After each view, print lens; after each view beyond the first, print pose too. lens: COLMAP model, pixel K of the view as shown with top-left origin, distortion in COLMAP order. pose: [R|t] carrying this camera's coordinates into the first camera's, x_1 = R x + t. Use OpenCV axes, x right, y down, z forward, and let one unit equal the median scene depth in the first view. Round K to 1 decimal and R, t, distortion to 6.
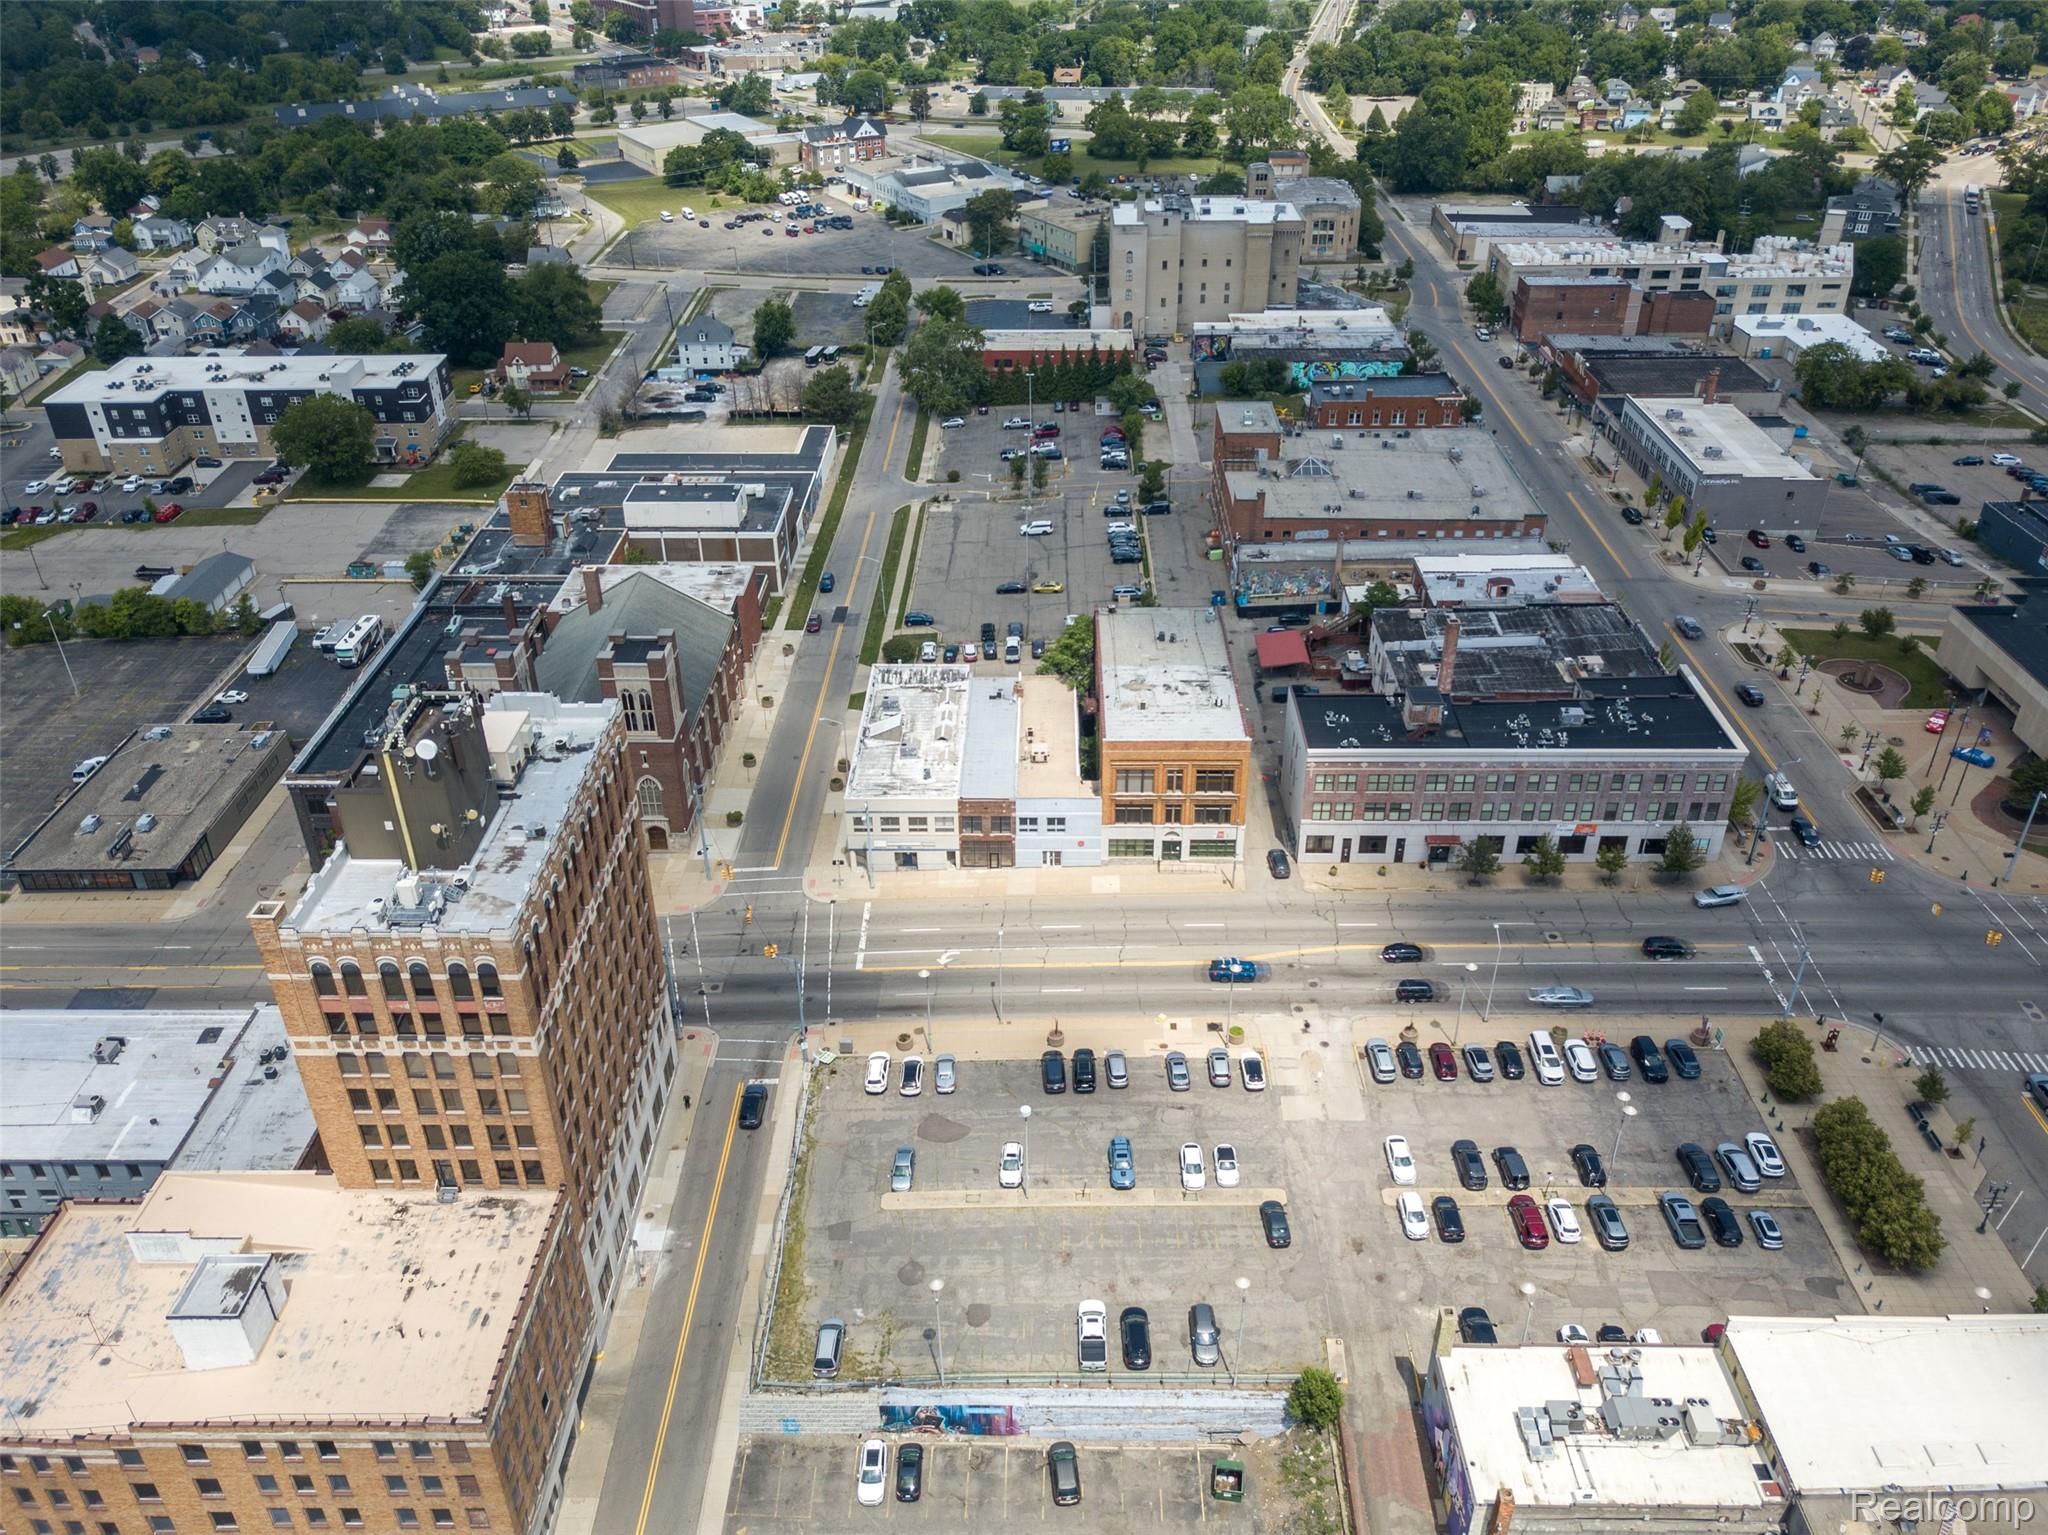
lens RADIAL K [[1540.0, 0, 1026.8], [0, 1540.0, 799.4], [0, 0, 1]] dist [0.008852, 0.007926]
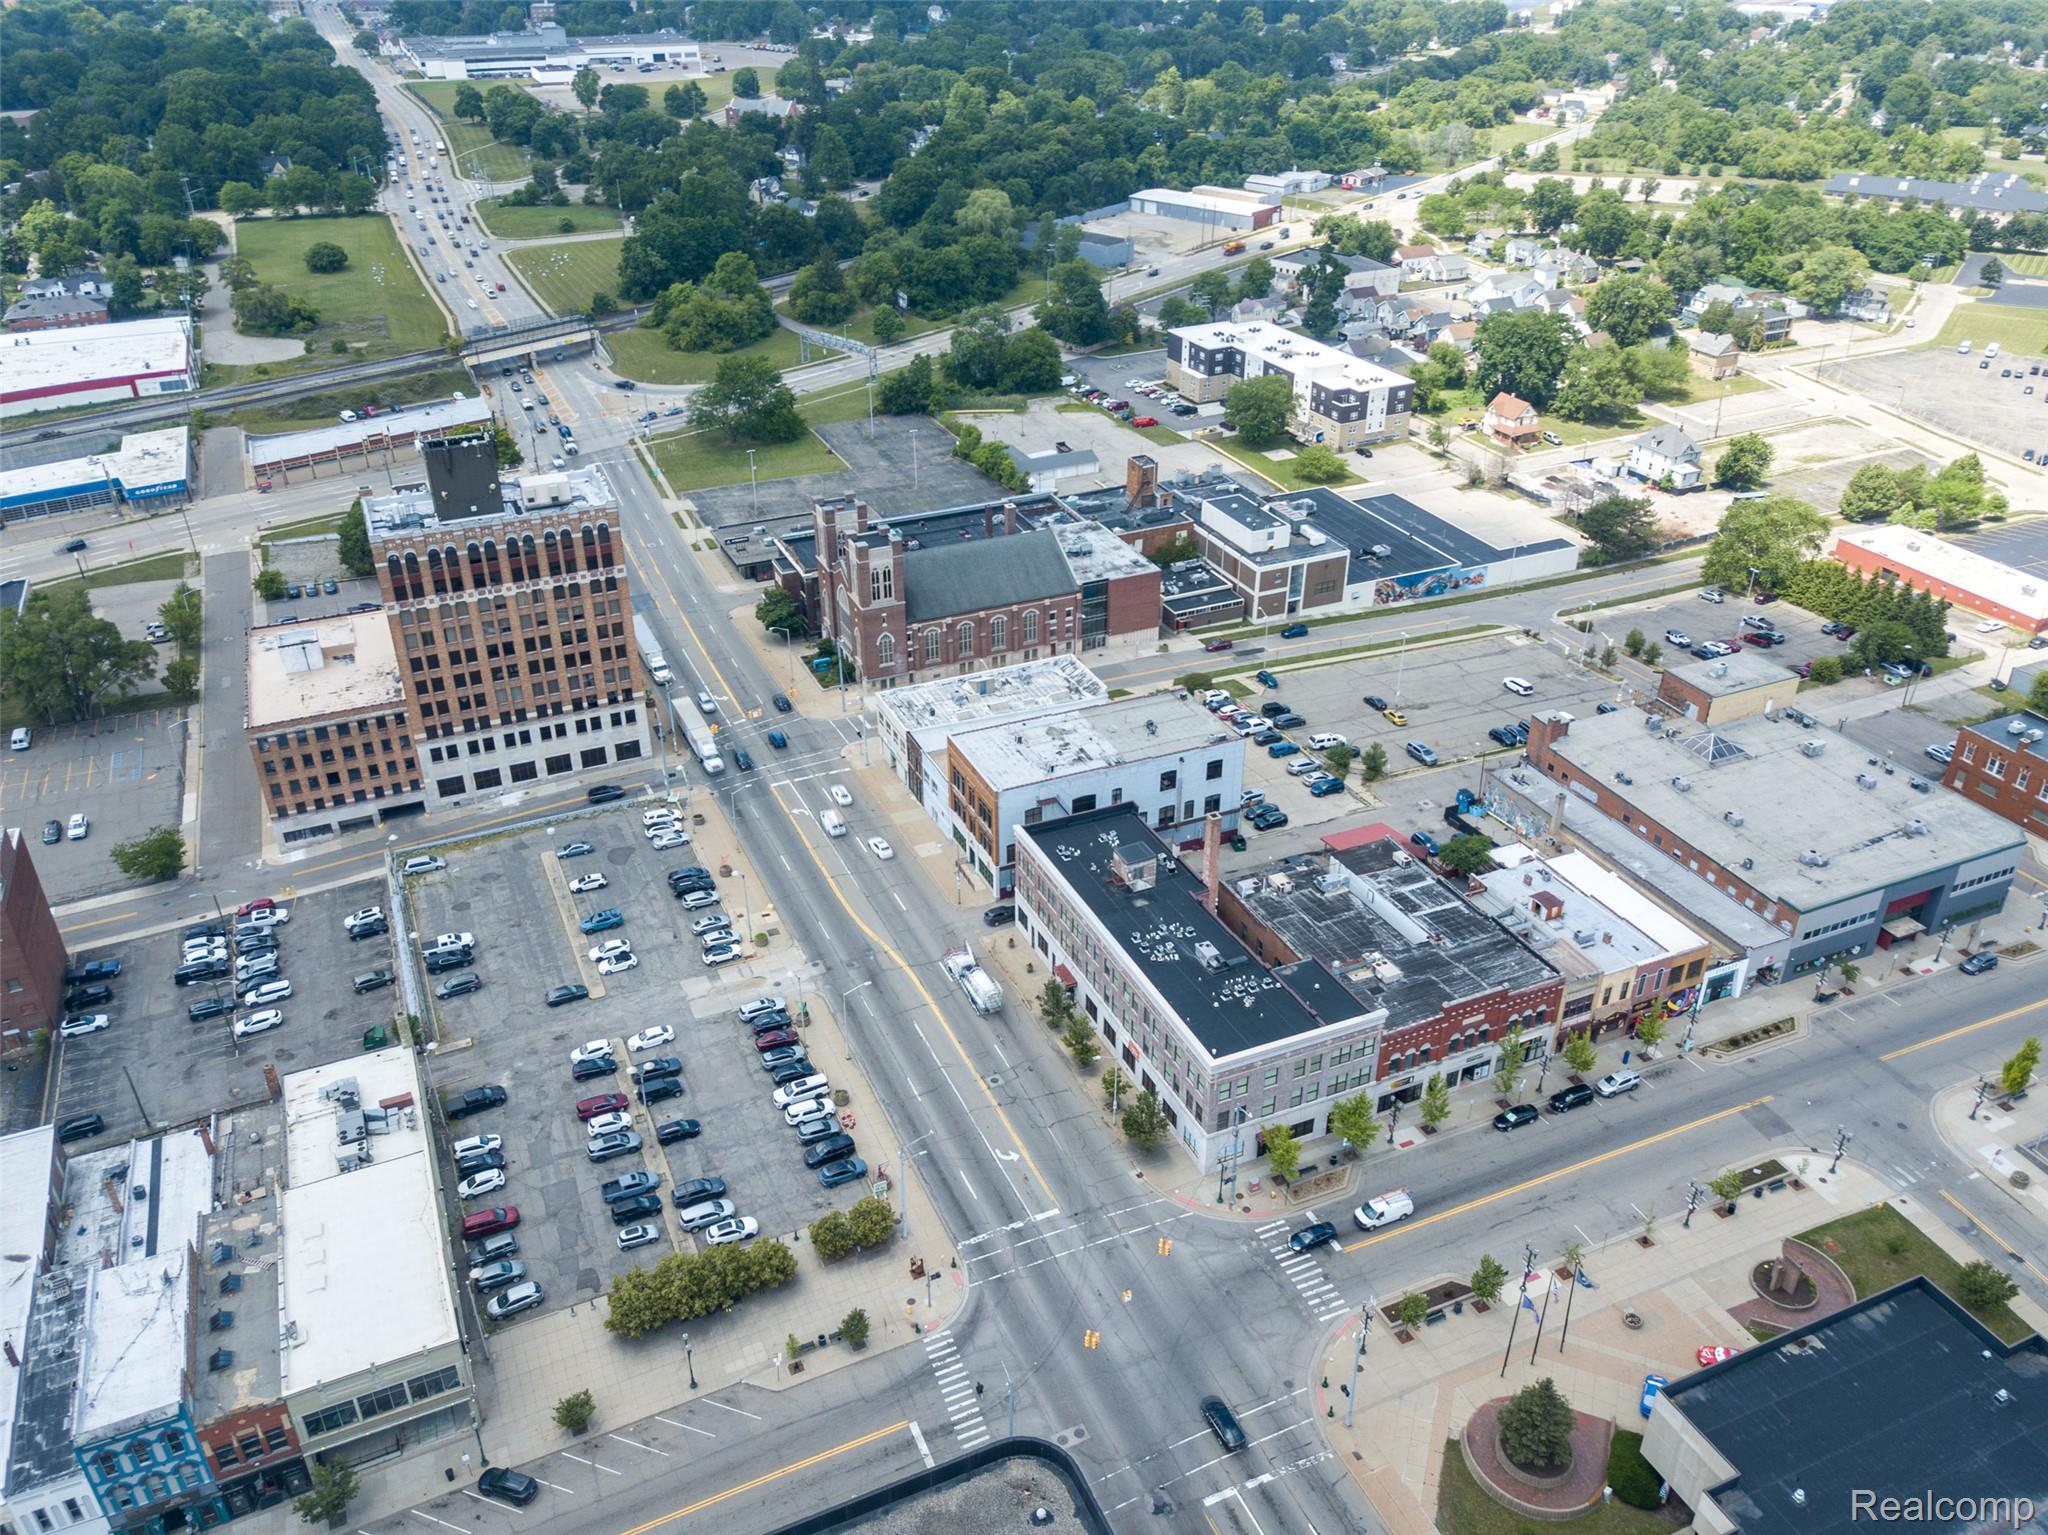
lens RADIAL K [[1555.5, 0, 998.3], [0, 1555.5, 766.6], [0, 0, 1]] dist [0.005314, 0.000178]
pose [[0.408661, 0.460507, -0.787991, 0.816860], [-0.487135, 0.840168, 0.238366, -0.258216], [0.771813, 0.286447, 0.567673, 0.275694]]
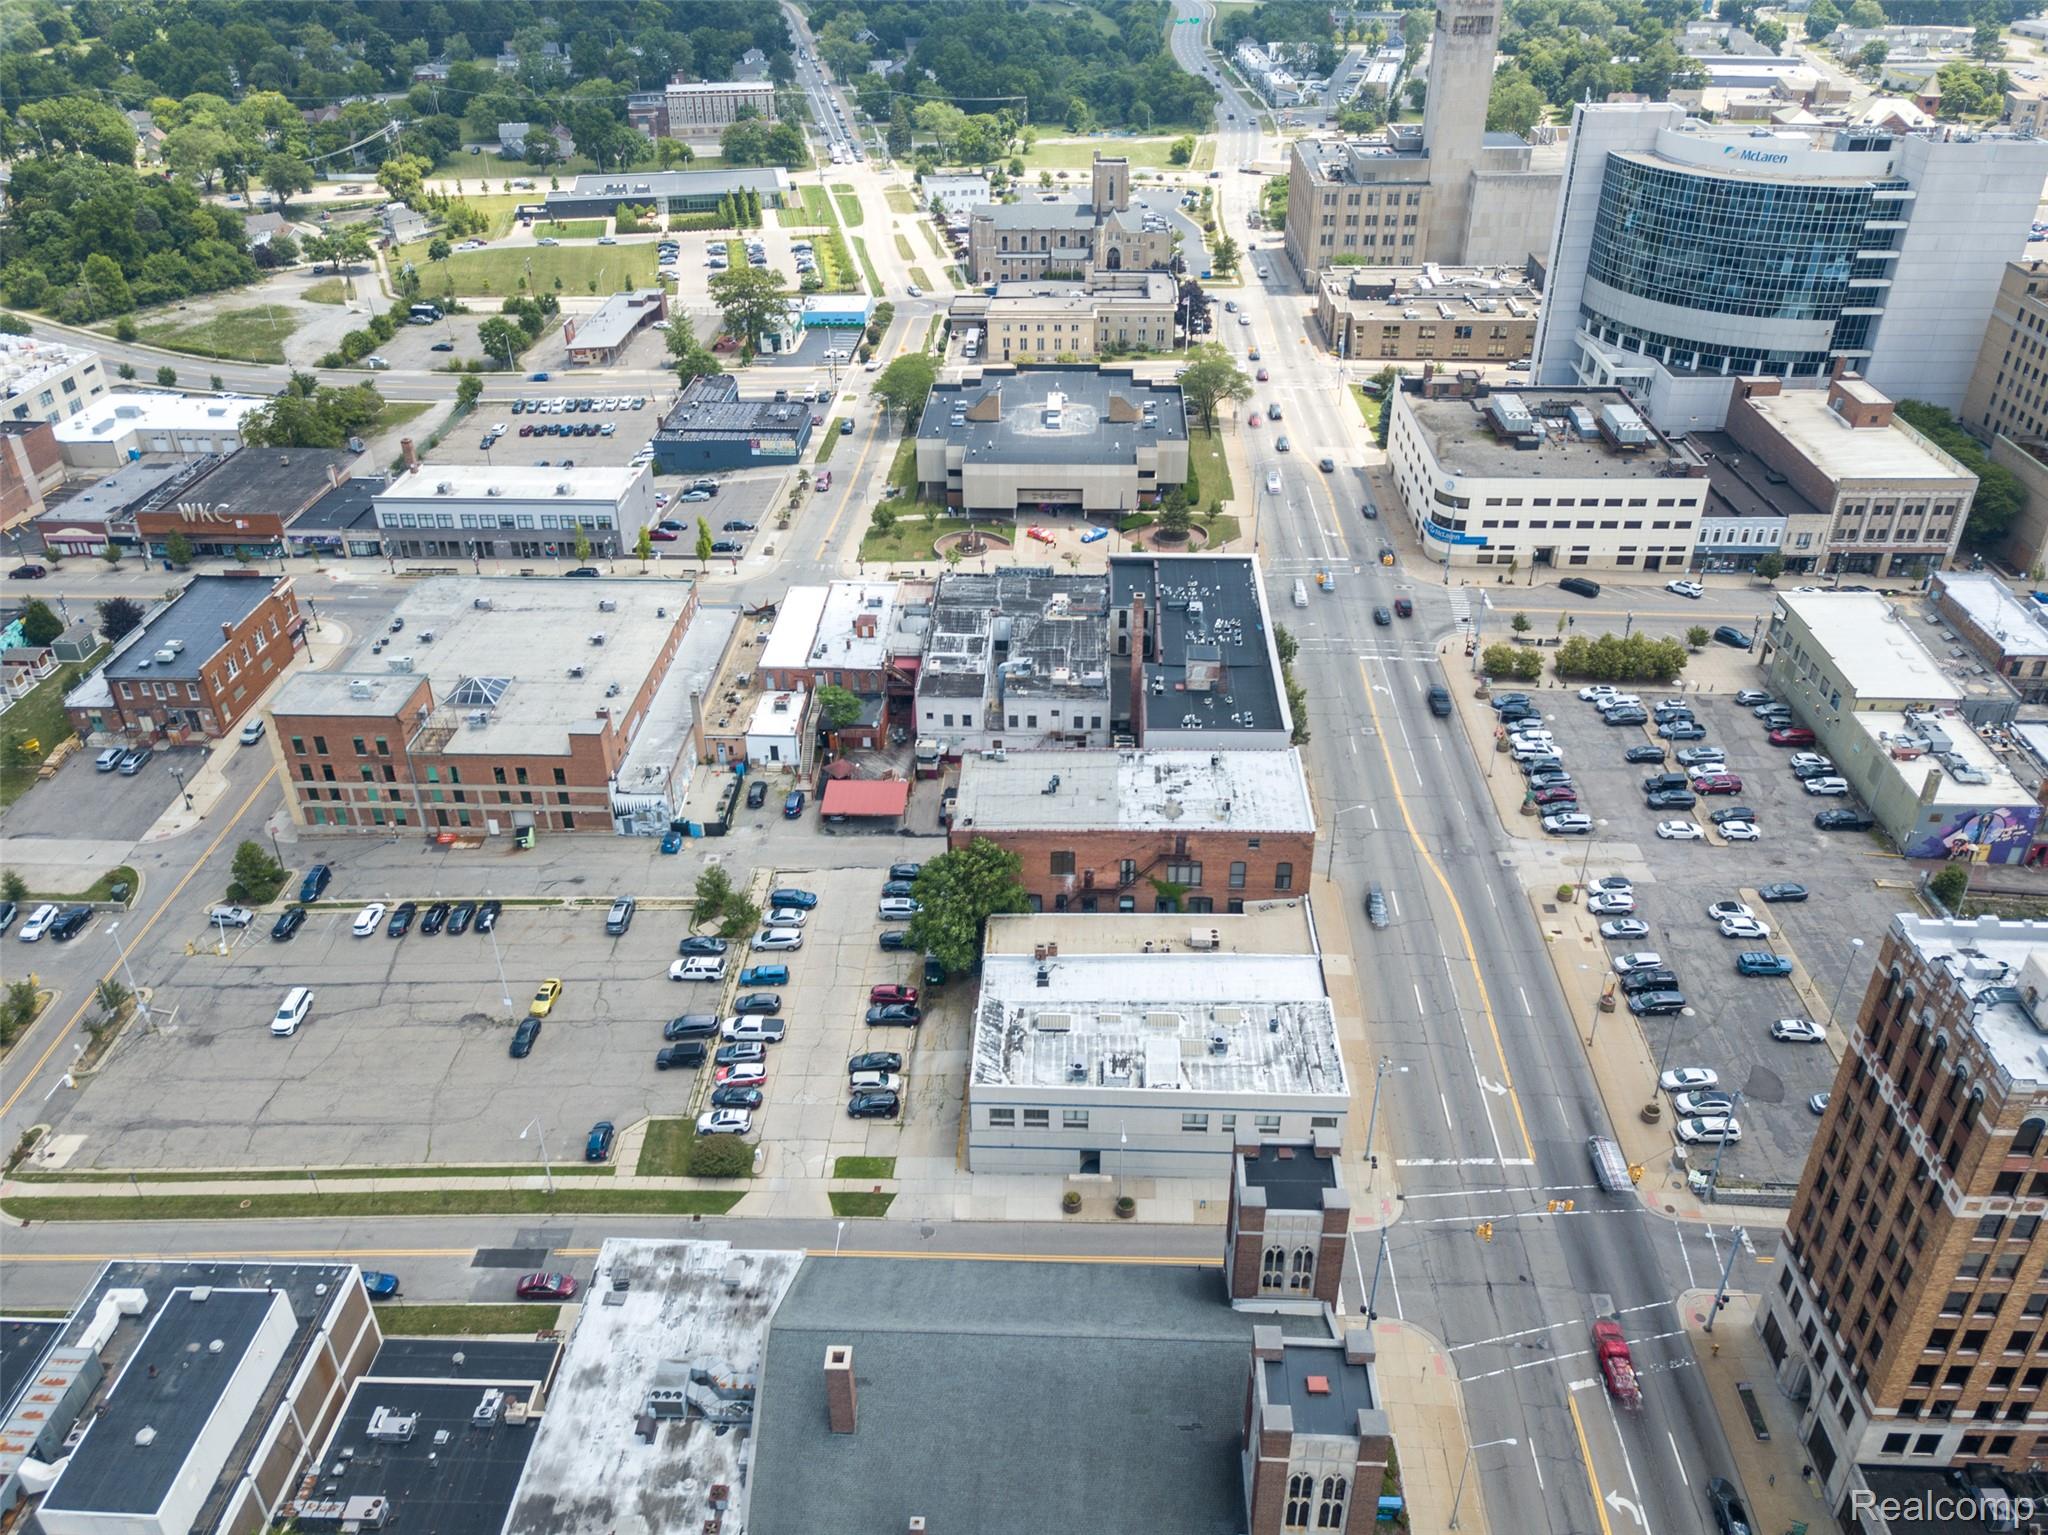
lens RADIAL K [[1570.2, 0, 1030.0], [0, 1570.2, 762.1], [0, 0, 1]] dist [0.007878, 0.028012]
pose [[0.022376, -0.512313, 0.858507, -0.570888], [0.545434, 0.725921, 0.418976, -0.430154], [-0.837855, 0.458884, 0.295676, 0.670133]]
